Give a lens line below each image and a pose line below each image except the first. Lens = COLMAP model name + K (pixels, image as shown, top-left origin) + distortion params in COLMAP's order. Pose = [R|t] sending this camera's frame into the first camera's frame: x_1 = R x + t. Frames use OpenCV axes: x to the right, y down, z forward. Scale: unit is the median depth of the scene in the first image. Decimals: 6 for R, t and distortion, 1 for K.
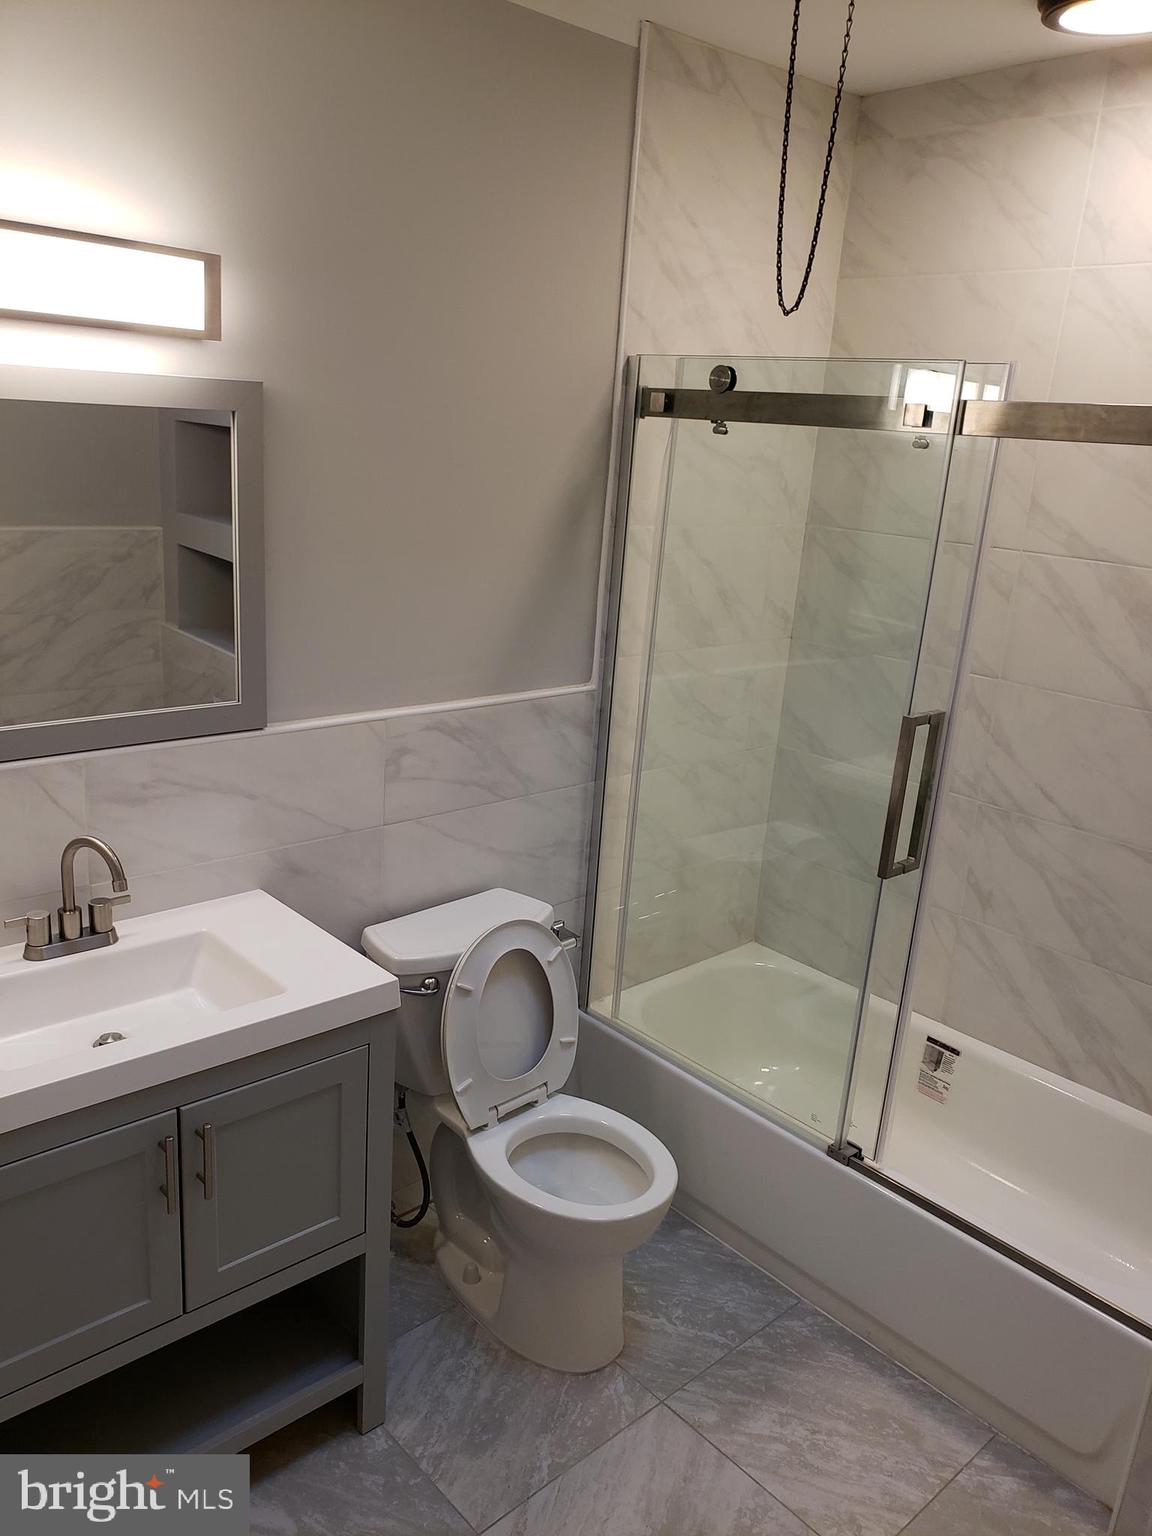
lens RADIAL K [[1184.0, 0, 553.6], [0, 1184.0, 804.2], [0, 0, 1]] dist [0.060029, -0.078203]
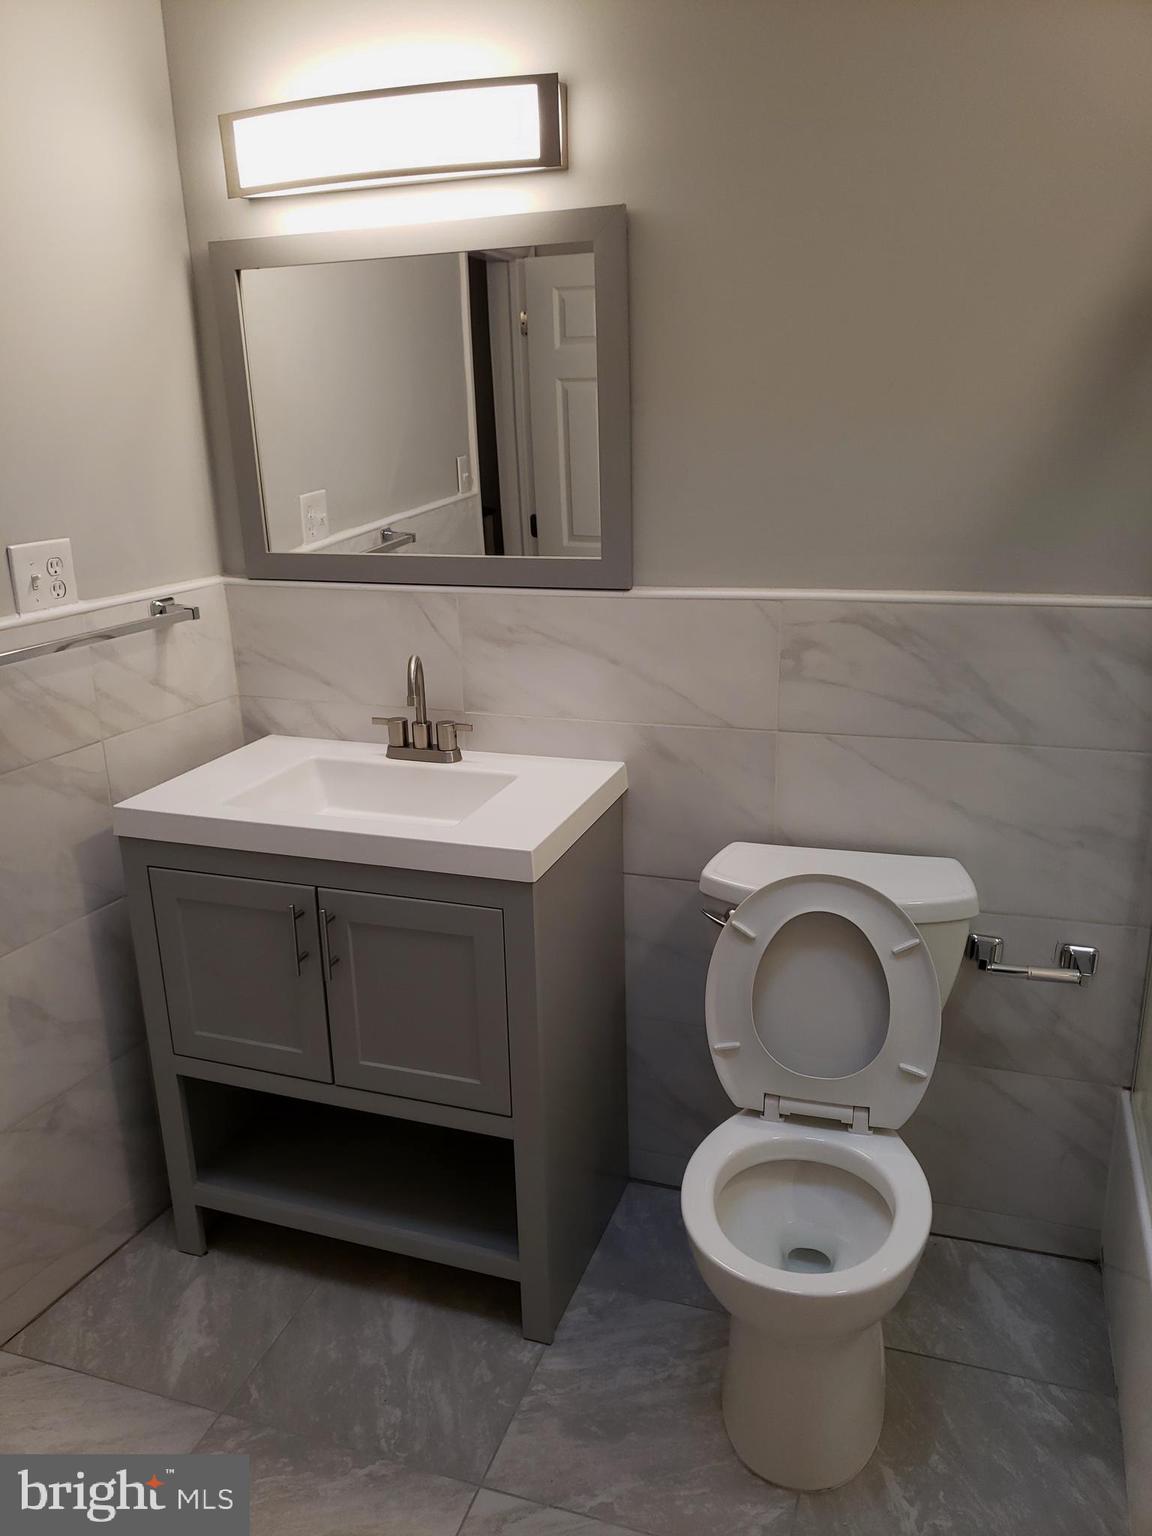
lens RADIAL K [[1184.0, 0, 568.5], [0, 1184.0, 797.2], [0, 0, 1]] dist [0.060029, -0.078203]
pose [[0.474268, 0.205166, -0.856140, 0.524737], [-0.208326, 0.971002, 0.117288, -0.003900], [0.855377, 0.122730, 0.503256, 0.458542]]
